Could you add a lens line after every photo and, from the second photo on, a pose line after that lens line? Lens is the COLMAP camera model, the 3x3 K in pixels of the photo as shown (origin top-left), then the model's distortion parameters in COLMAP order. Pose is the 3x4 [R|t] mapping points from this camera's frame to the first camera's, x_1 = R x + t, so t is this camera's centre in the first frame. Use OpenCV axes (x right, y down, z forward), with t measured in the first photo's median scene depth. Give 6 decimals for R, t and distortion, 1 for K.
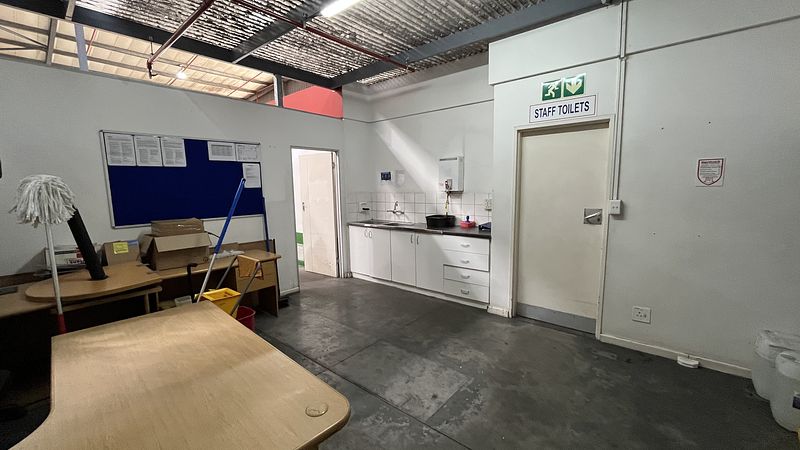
lens RADIAL K [[326.3, 0, 400.0], [0, 326.3, 225.0], [0, 0, 1]] dist [-0.001181, -0.000063]
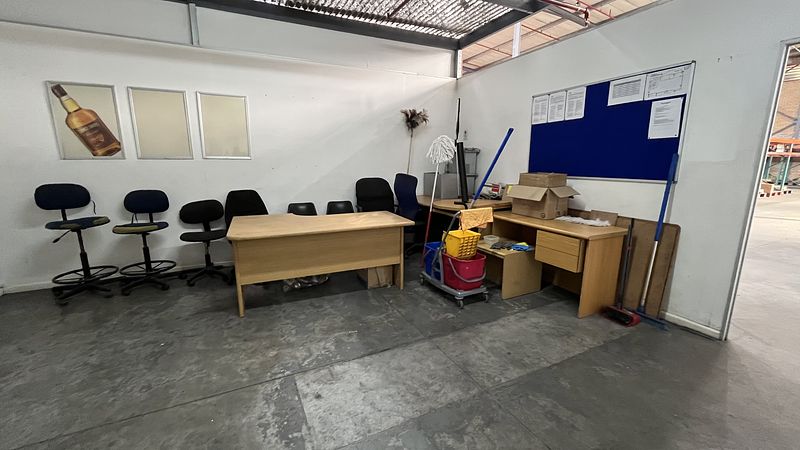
lens RADIAL K [[326.3, 0, 400.0], [0, 326.3, 225.0], [0, 0, 1]] dist [-0.001181, -0.000063]
pose [[-0.404833, 0.198675, -0.892546, 0.492317], [-0.101065, 0.960408, 0.259621, -0.083163], [0.908788, 0.195308, -0.368726, 1.043083]]
